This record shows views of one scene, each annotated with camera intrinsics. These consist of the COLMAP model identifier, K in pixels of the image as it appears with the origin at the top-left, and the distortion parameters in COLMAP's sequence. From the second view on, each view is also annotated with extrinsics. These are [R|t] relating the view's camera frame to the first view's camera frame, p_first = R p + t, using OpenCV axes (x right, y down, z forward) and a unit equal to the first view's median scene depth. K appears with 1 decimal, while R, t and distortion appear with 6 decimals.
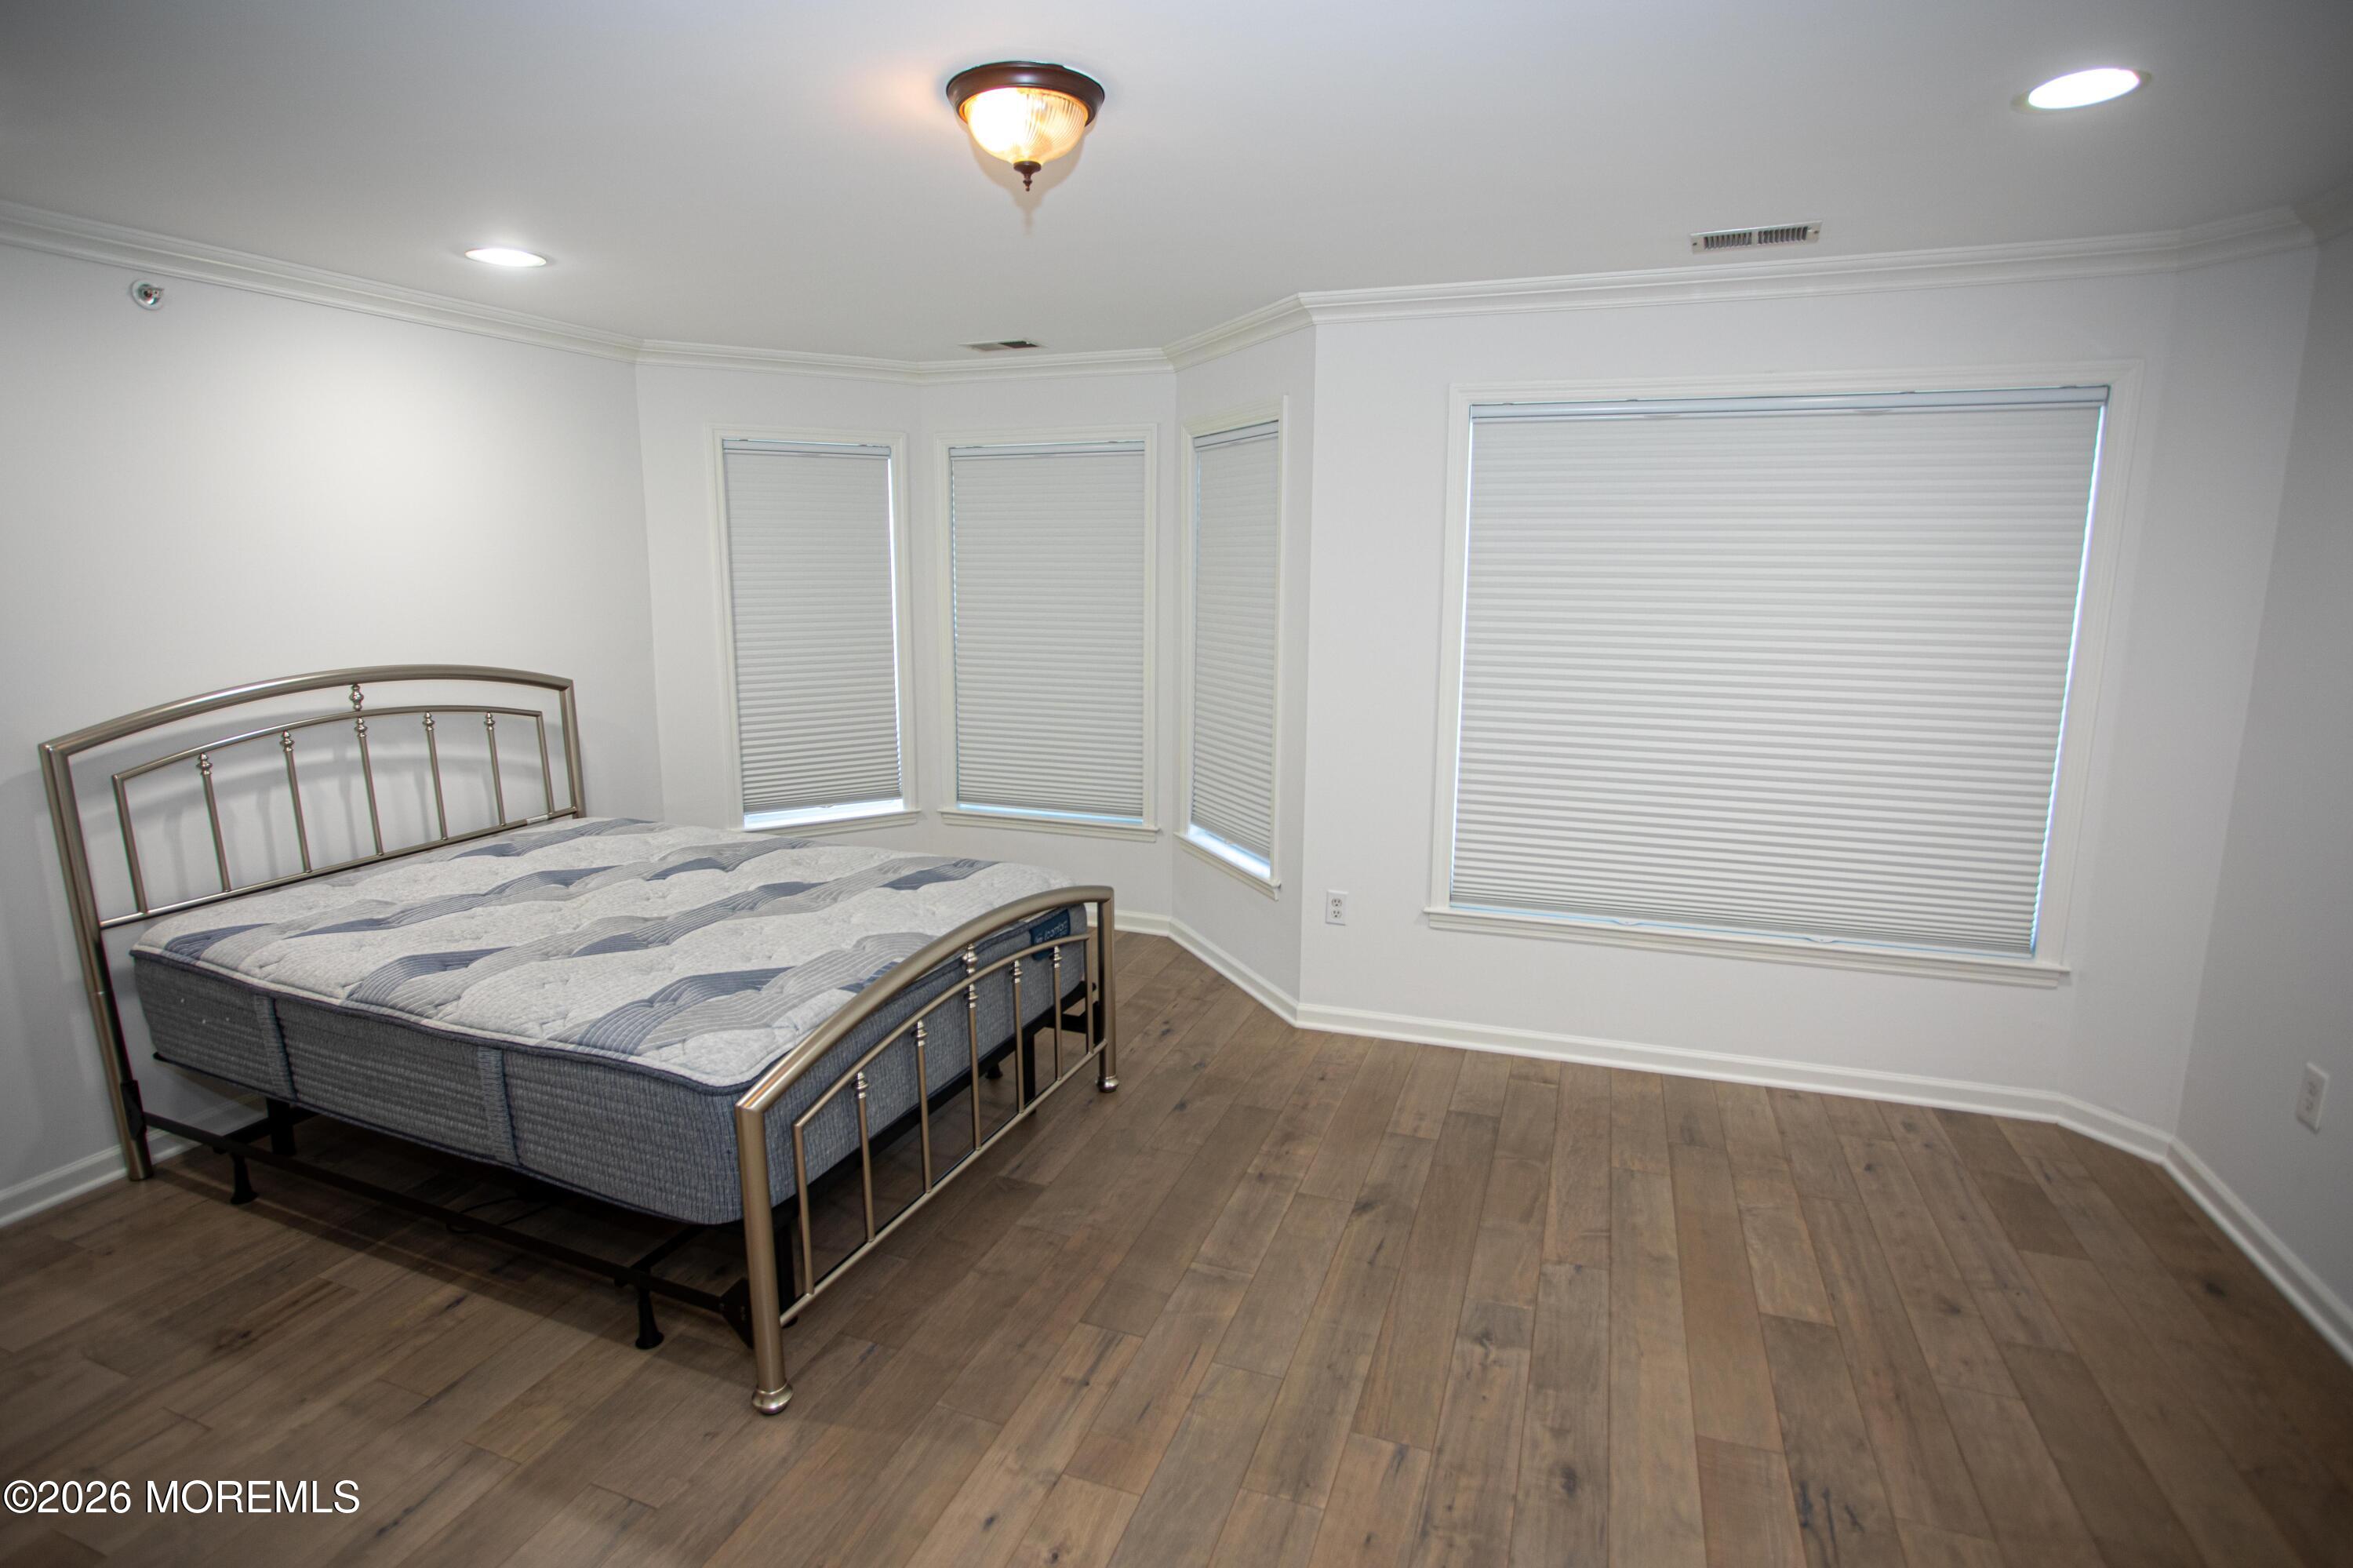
lens RADIAL K [[1186.3, 0, 1171.1], [0, 1186.3, 778.4], [0, 0, 1]] dist [-0.078064, 0.039339]
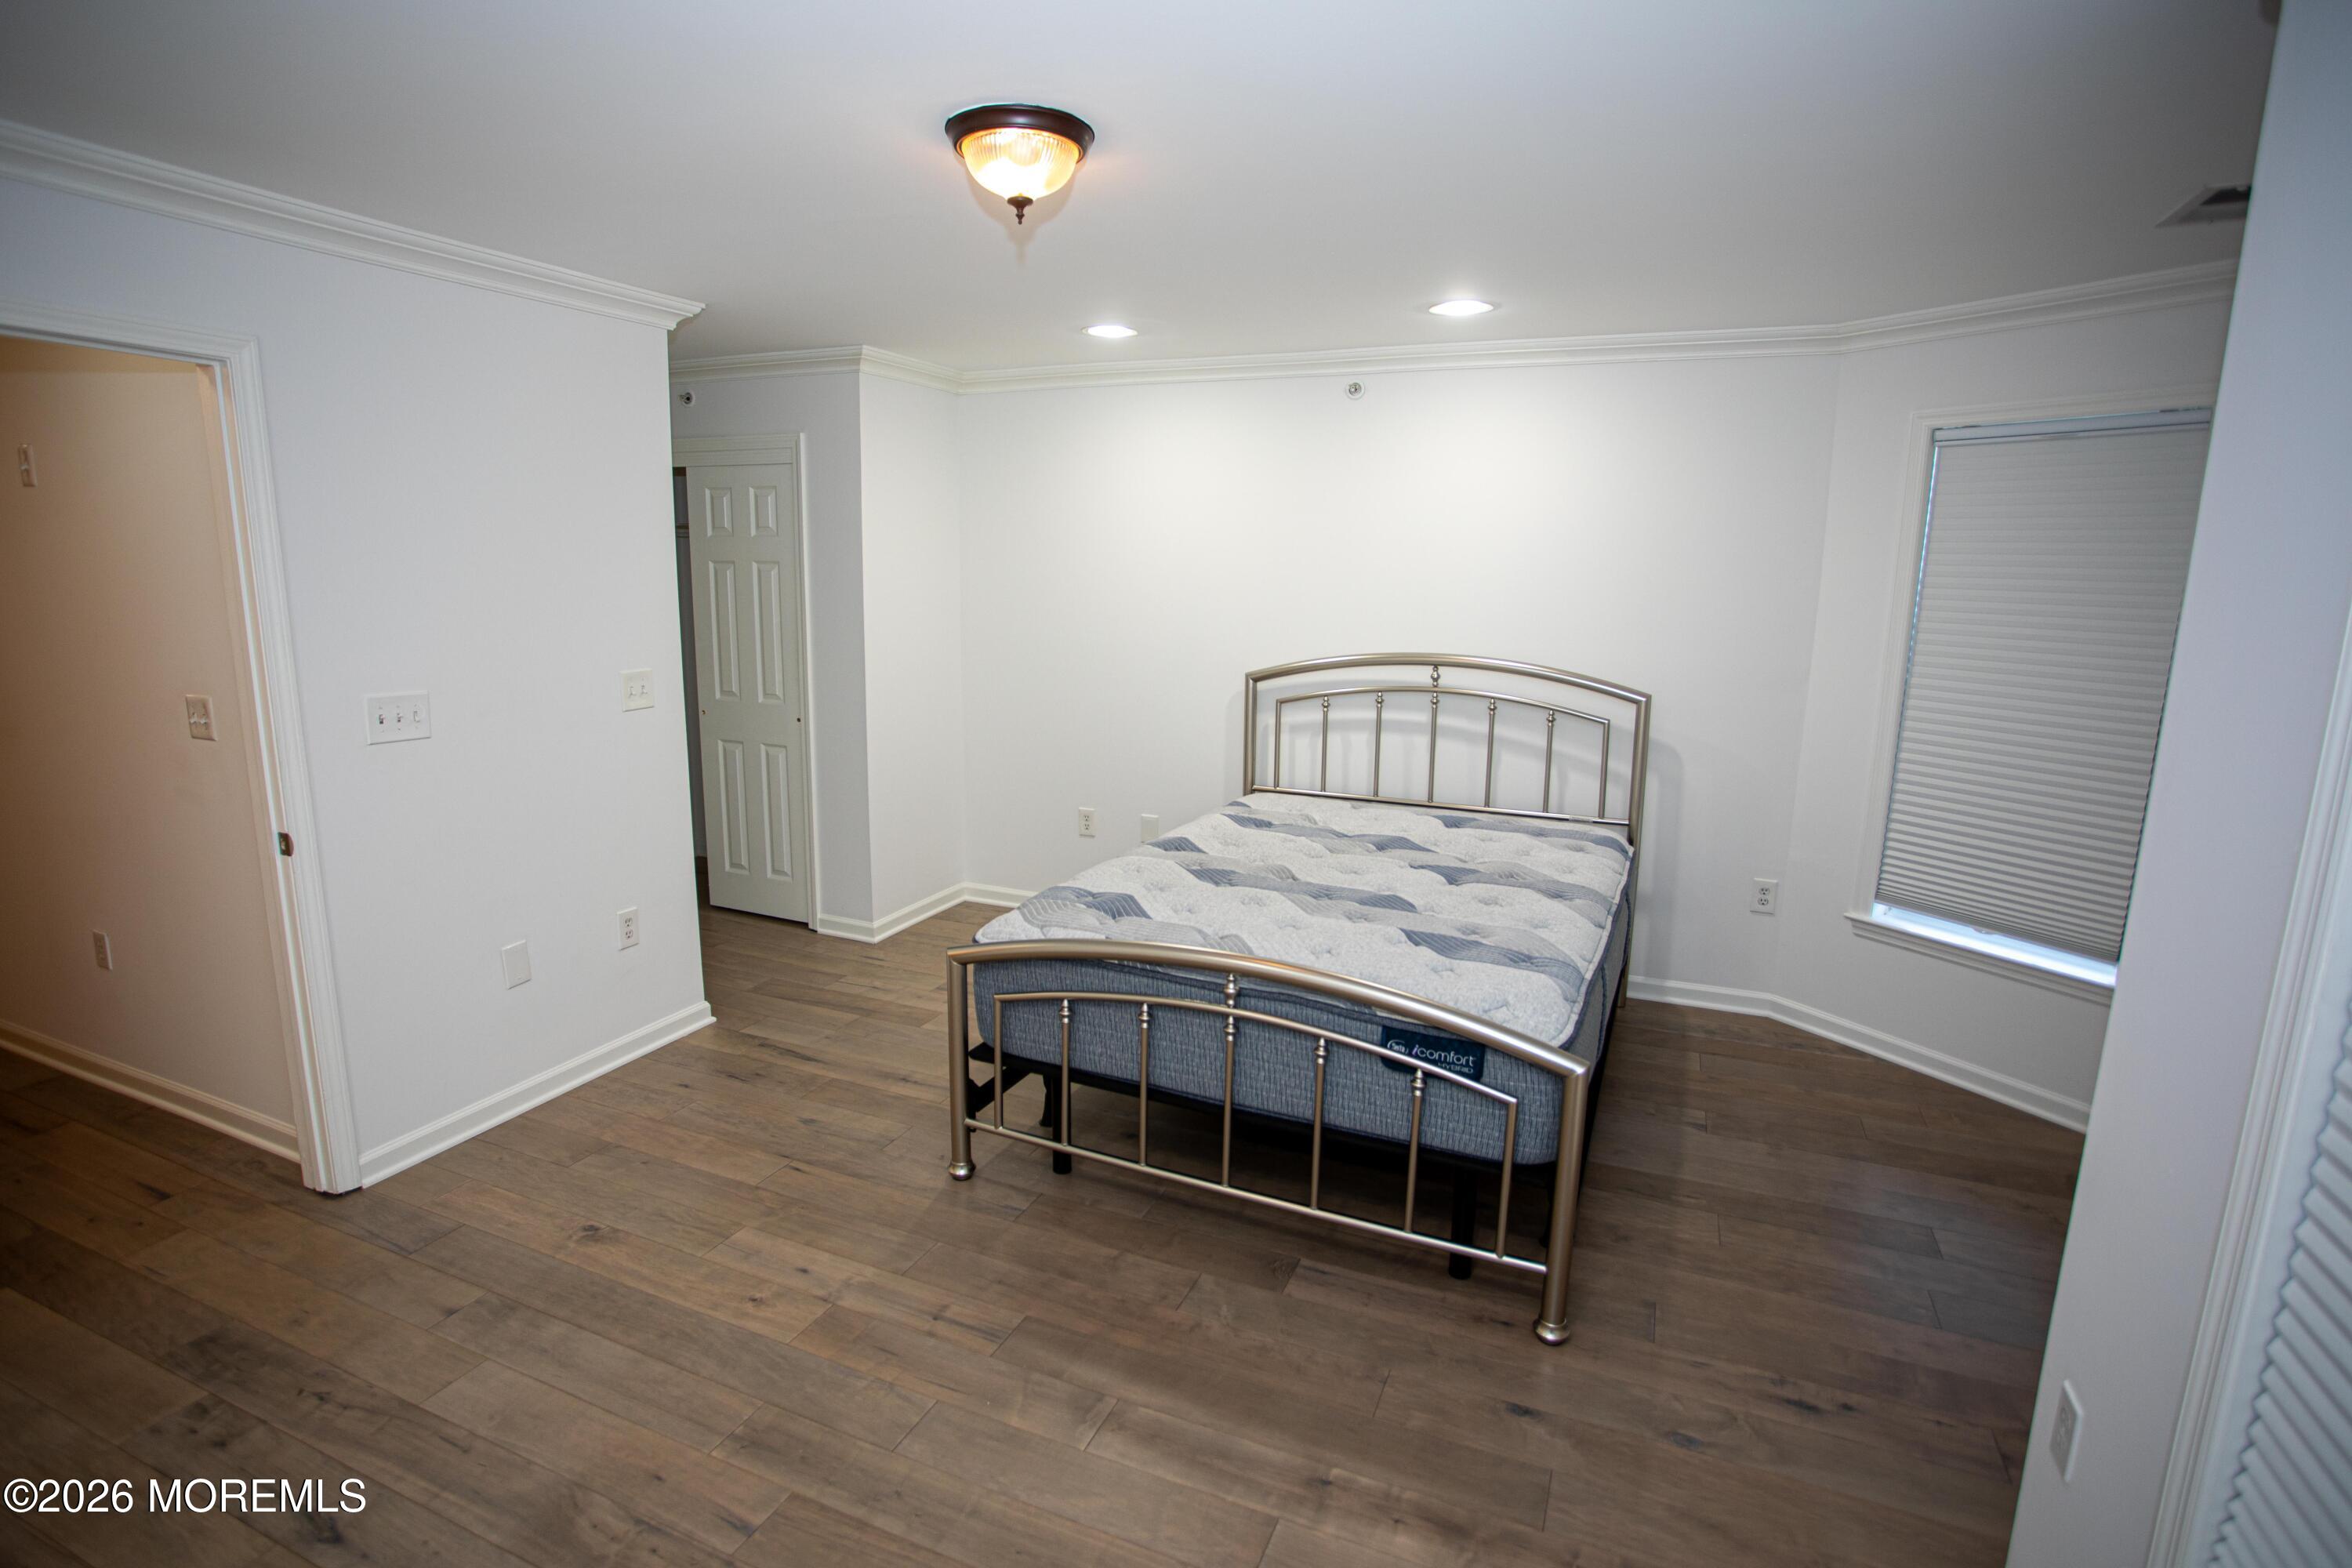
lens RADIAL K [[1185.8, 0, 1170.6], [0, 1185.8, 778.4], [0, 0, 1]] dist [-0.078064, 0.039339]
pose [[-0.069618, 0.177744, -0.981611, 0.726203], [-0.196240, 0.962331, 0.188170, -0.178355], [0.978081, 0.205731, -0.032116, 0.924867]]
